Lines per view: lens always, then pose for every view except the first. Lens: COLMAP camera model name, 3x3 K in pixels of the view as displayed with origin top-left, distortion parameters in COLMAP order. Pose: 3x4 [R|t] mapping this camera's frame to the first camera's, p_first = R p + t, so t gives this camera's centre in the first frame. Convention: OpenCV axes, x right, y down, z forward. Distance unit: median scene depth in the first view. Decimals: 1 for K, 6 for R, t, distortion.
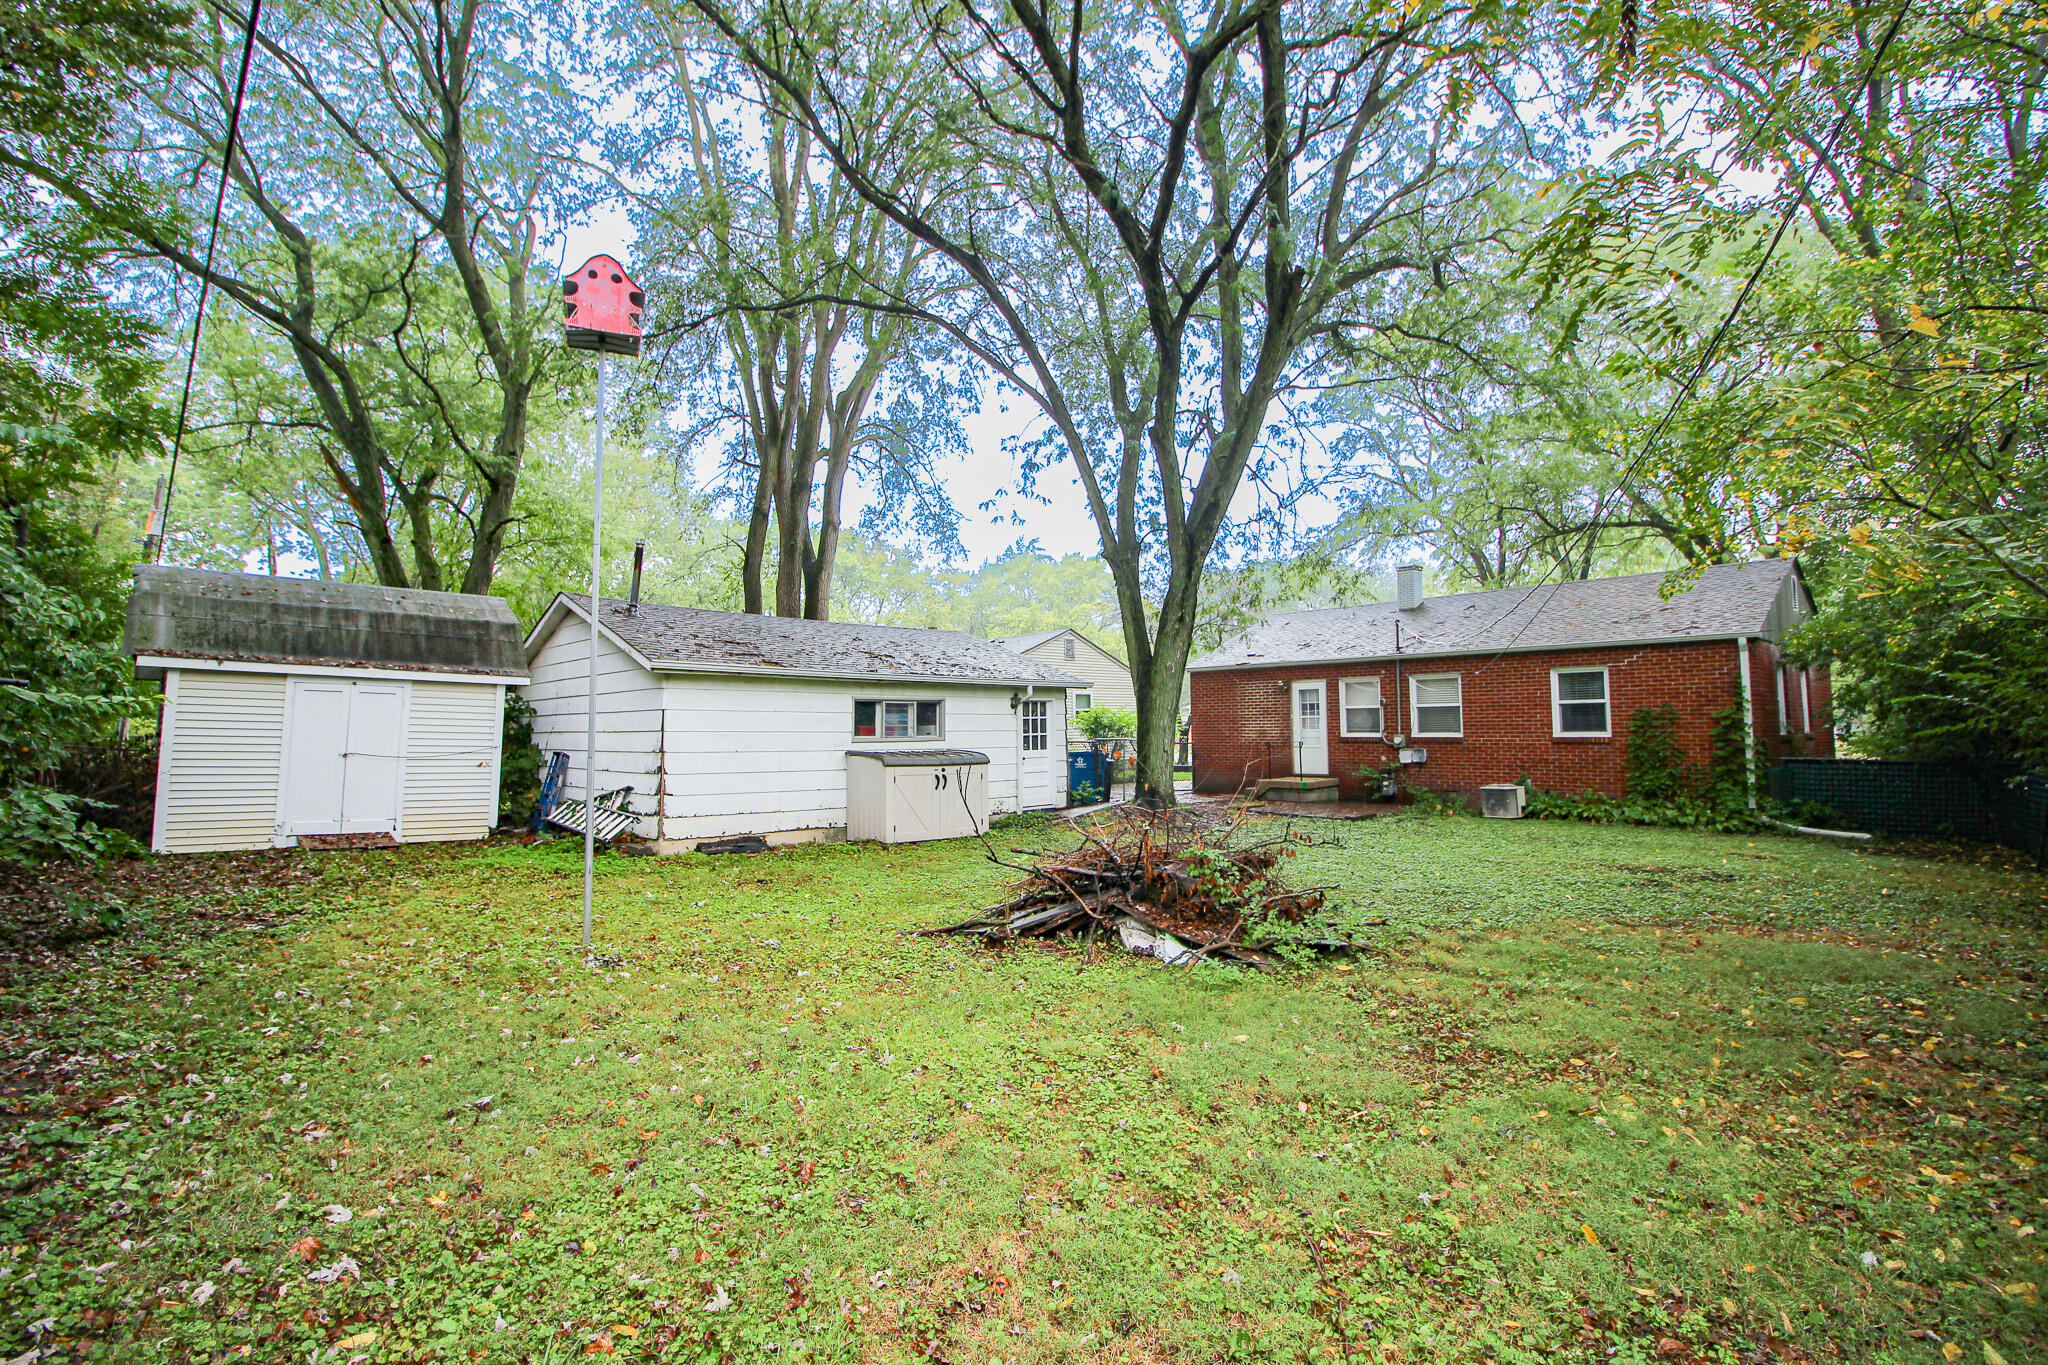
lens RADIAL K [[950.8, 0, 1022.9], [0, 950.8, 652.4], [0, 0, 1]] dist [-0.007467, -0.005958]
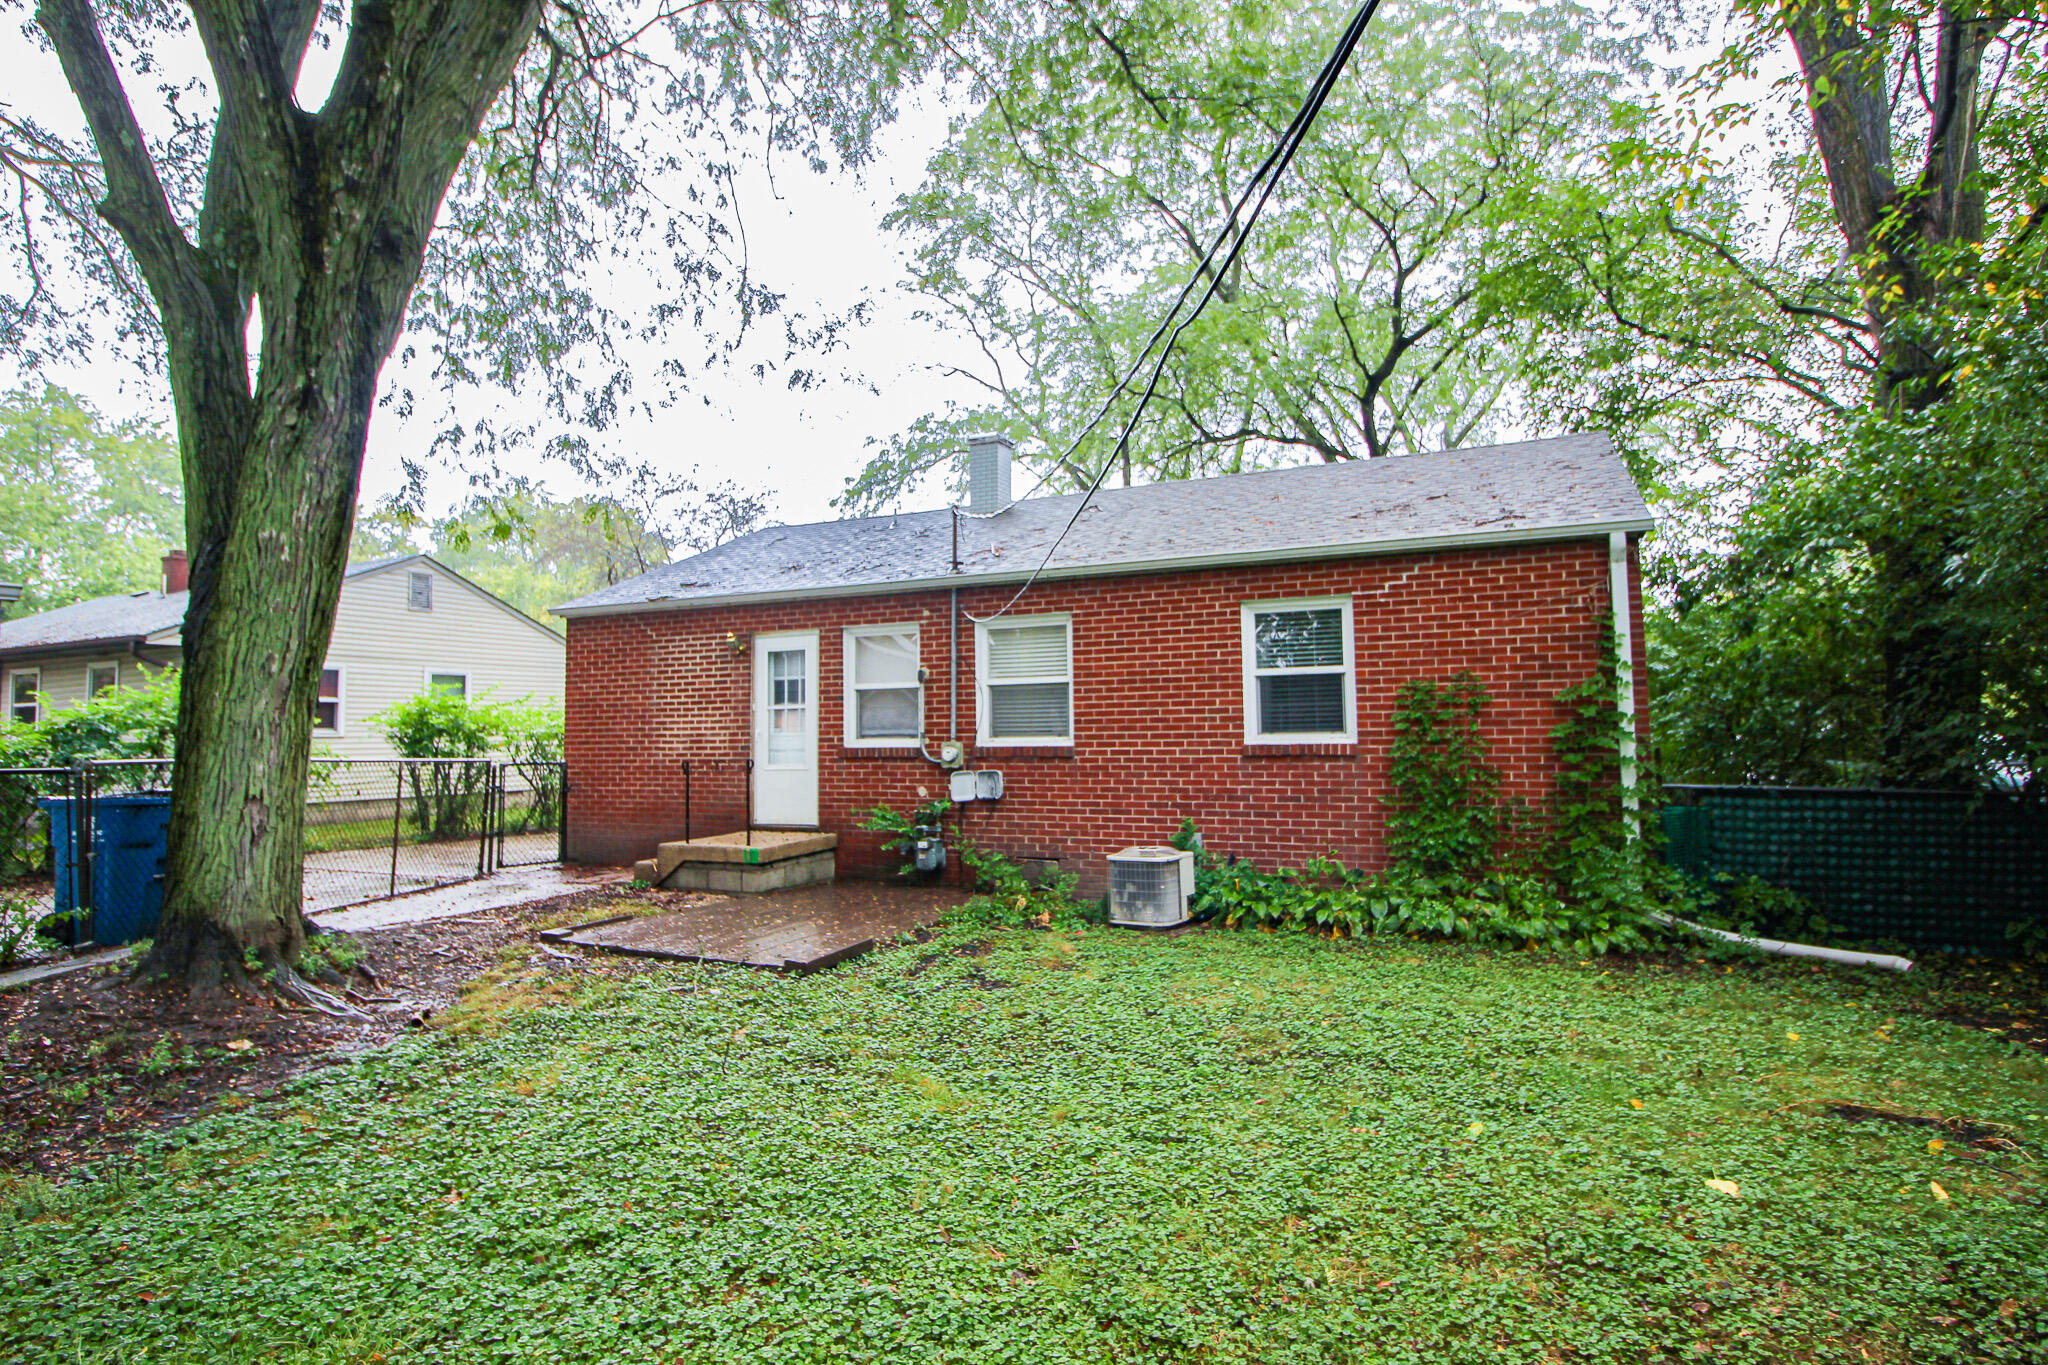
lens RADIAL K [[1101.4, 0, 1016.7], [0, 1101.4, 666.2], [0, 0, 1]] dist [-0.000807, -0.000220]
pose [[0.927528, 0.014031, 0.373490, 0.240959], [-0.021496, 0.999644, 0.015829, 0.042894], [-0.373134, -0.022710, 0.927499, 0.522131]]
